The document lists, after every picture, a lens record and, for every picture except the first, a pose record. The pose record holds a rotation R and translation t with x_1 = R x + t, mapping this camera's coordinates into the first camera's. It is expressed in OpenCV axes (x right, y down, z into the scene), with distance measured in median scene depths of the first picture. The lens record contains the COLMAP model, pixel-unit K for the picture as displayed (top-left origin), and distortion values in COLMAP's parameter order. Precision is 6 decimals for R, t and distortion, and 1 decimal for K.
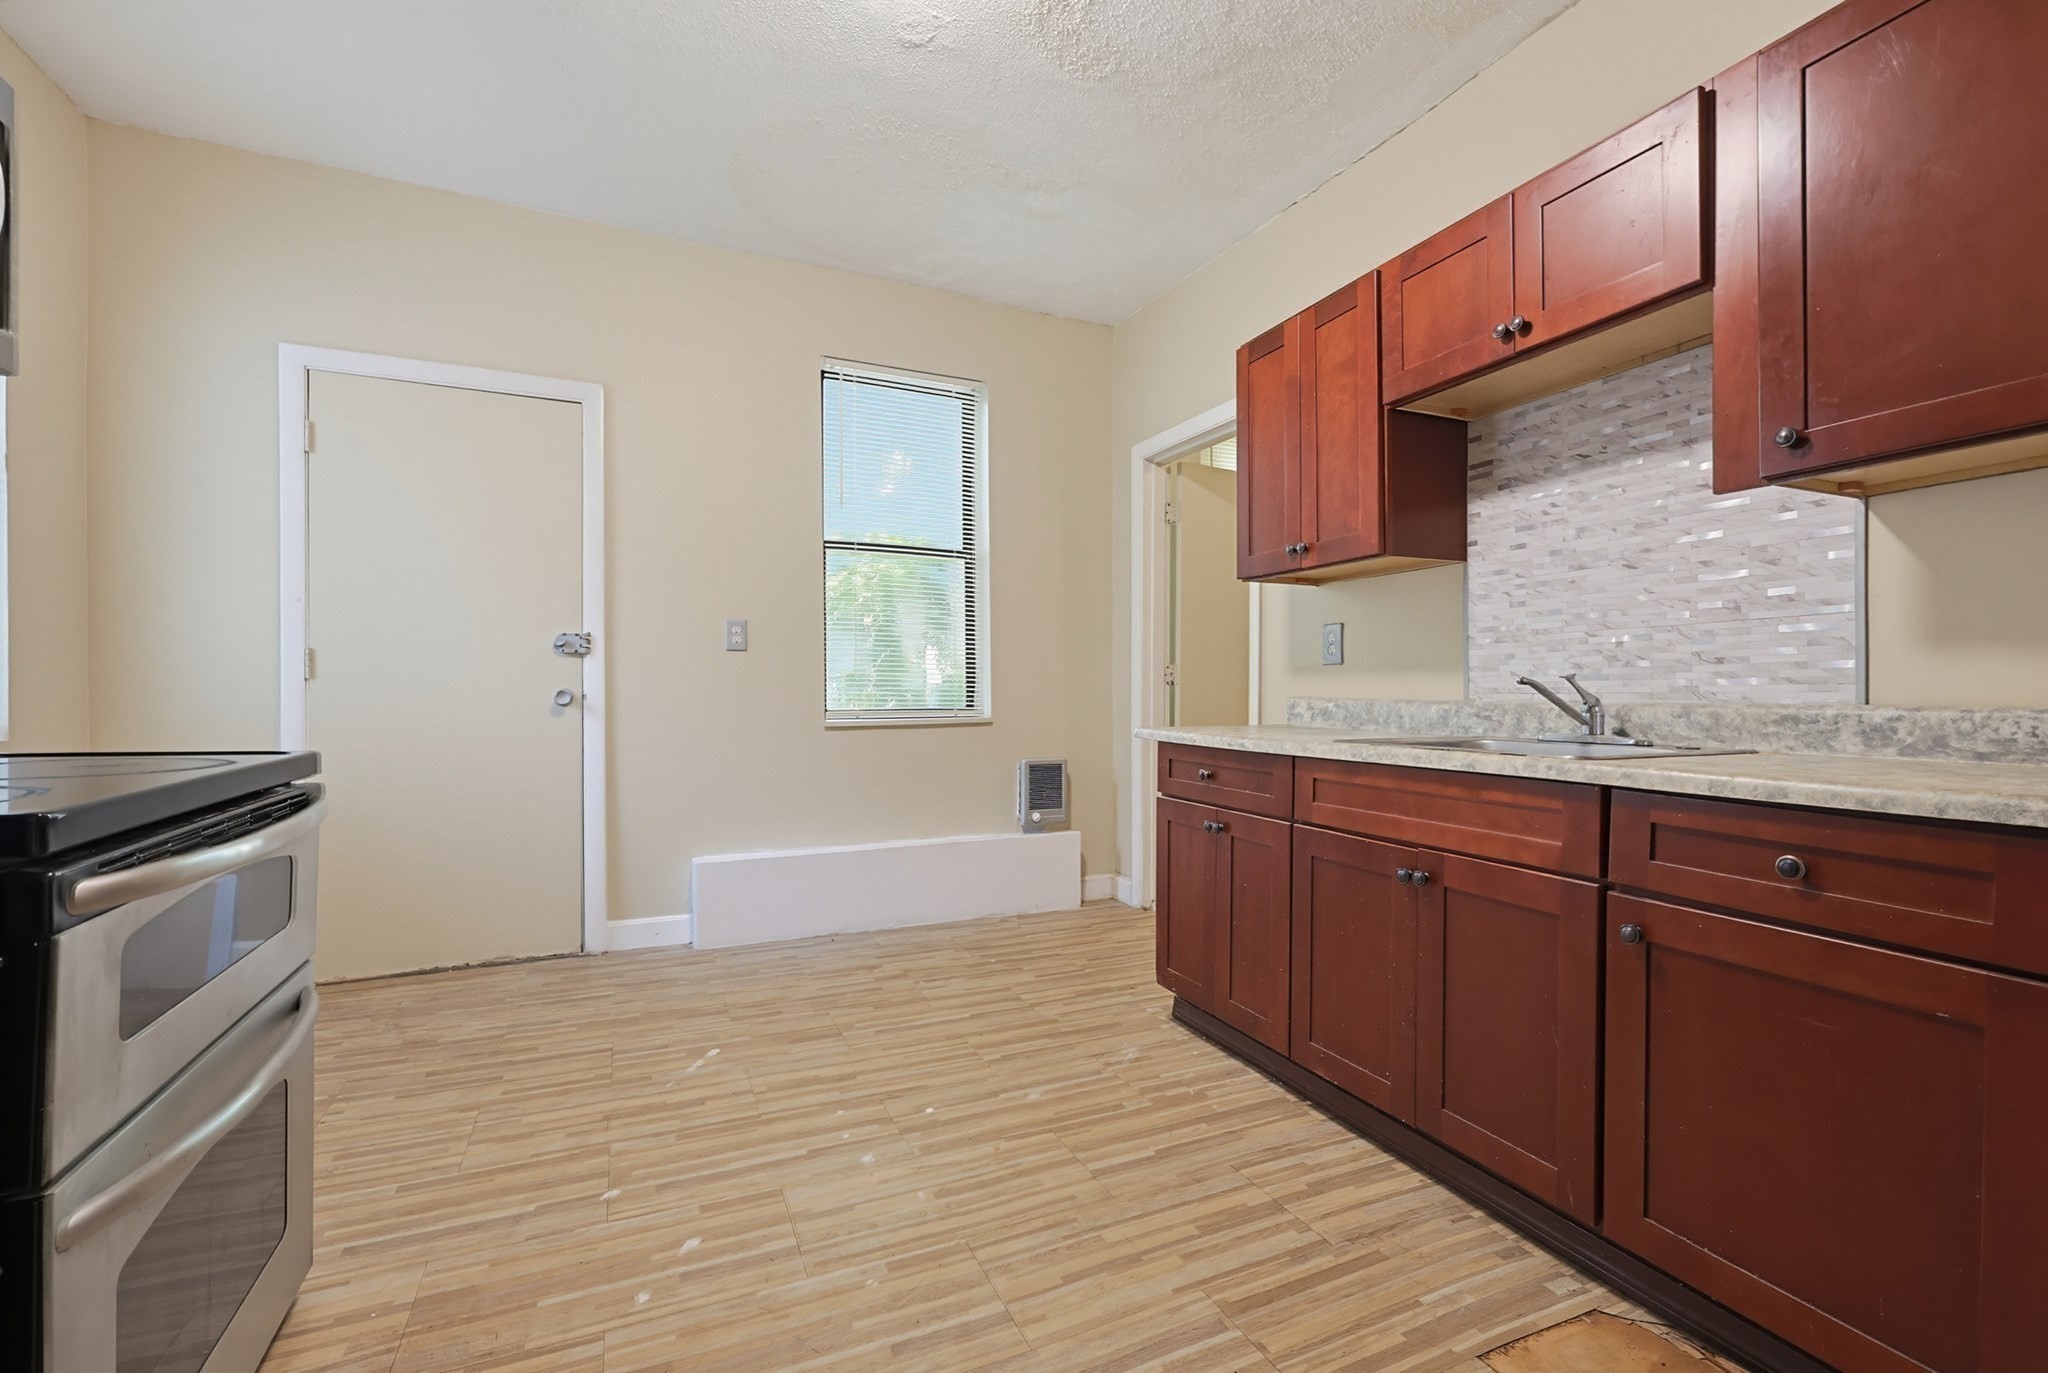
lens RADIAL K [[867.4, 0, 1015.0], [0, 867.4, 693.9], [0, 0, 1]] dist [0.000737, 0.000256]
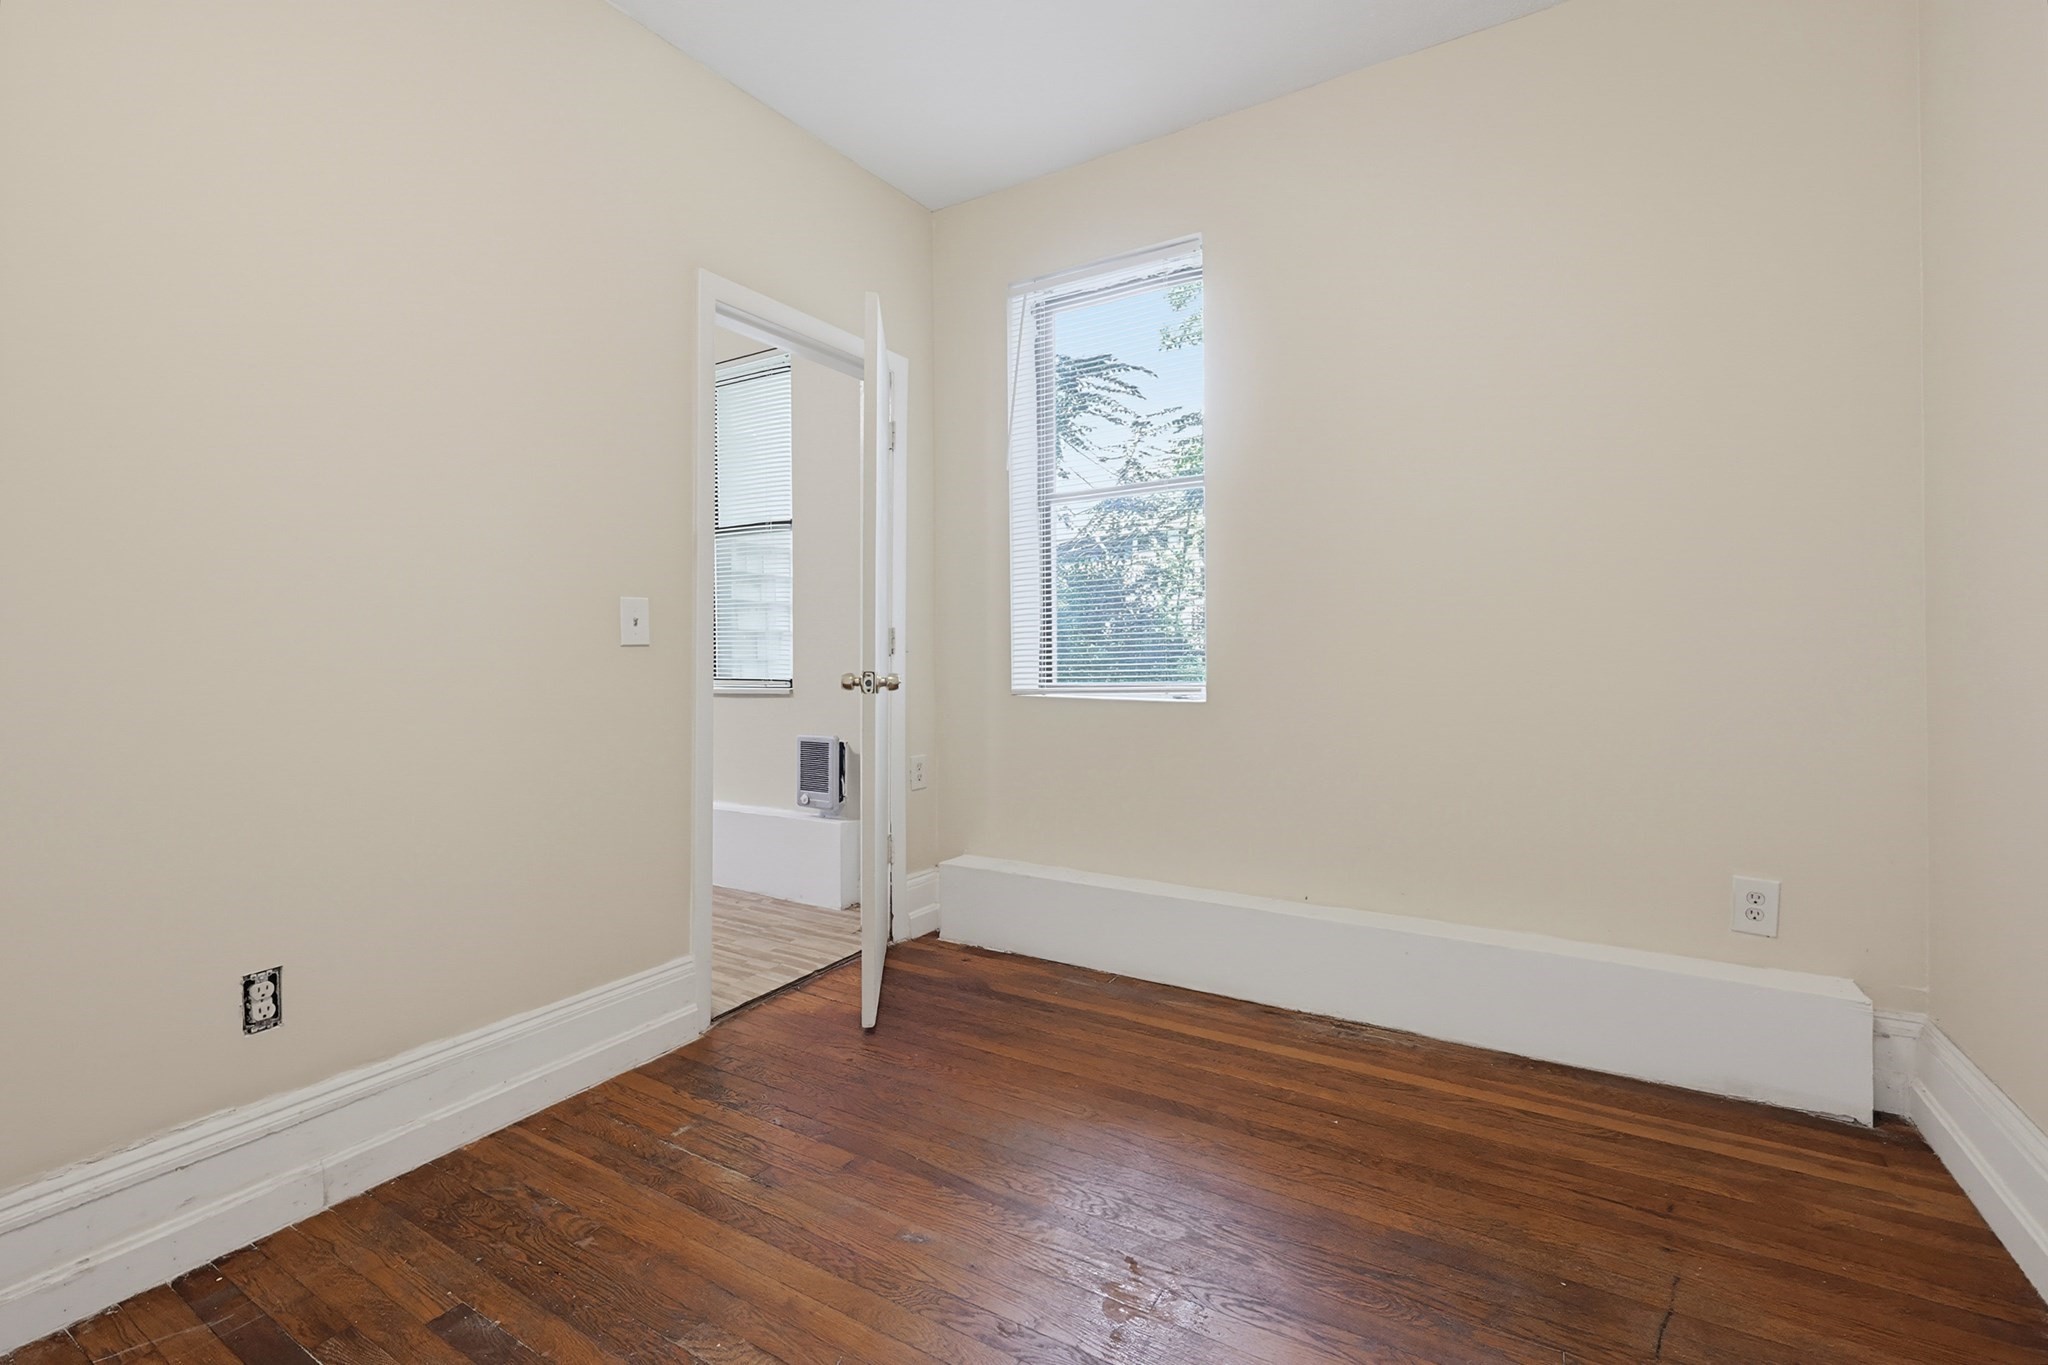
lens RADIAL K [[872.6, 0, 1059.2], [0, 872.6, 662.7], [0, 0, 1]] dist [-0.004823, -0.000106]
pose [[0.595141, -0.000186, -0.803621, 1.753191], [0.000710, 1.000000, 0.000294, -0.003111], [0.803621, -0.000746, 0.595141, 1.273009]]
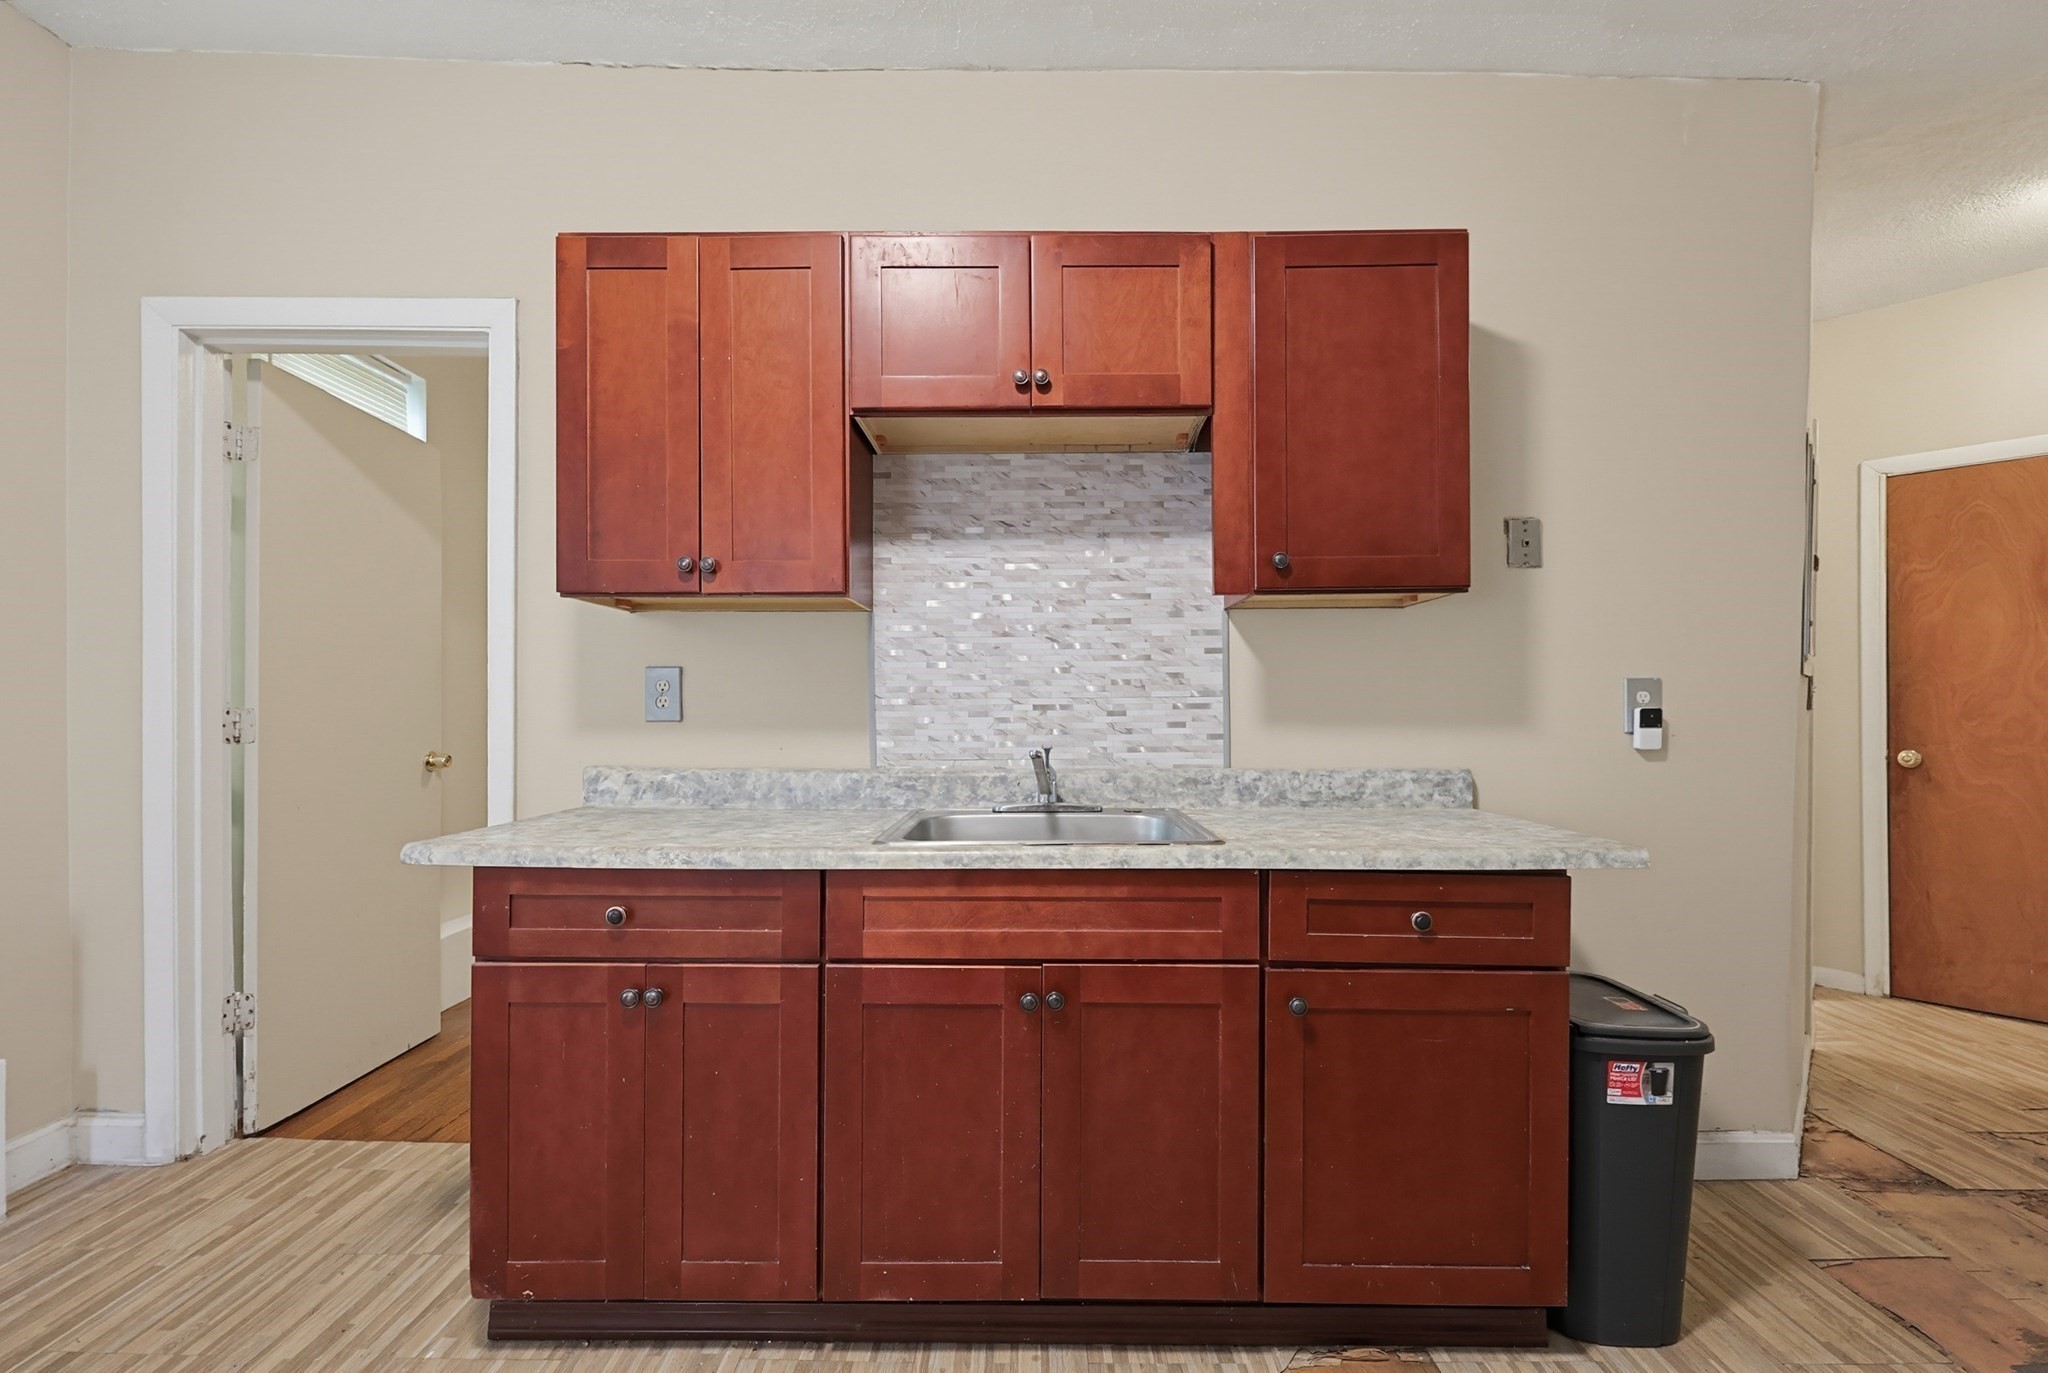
lens RADIAL K [[883.0, 0, 1024.9], [0, 883.0, 706.9], [0, 0, 1]] dist [0.000649, 0.000336]
pose [[0.405346, 0.000718, 0.914163, -0.275048], [0.004575, 0.999986, -0.002814, -0.058952], [-0.914152, 0.005323, 0.405337, 0.566639]]
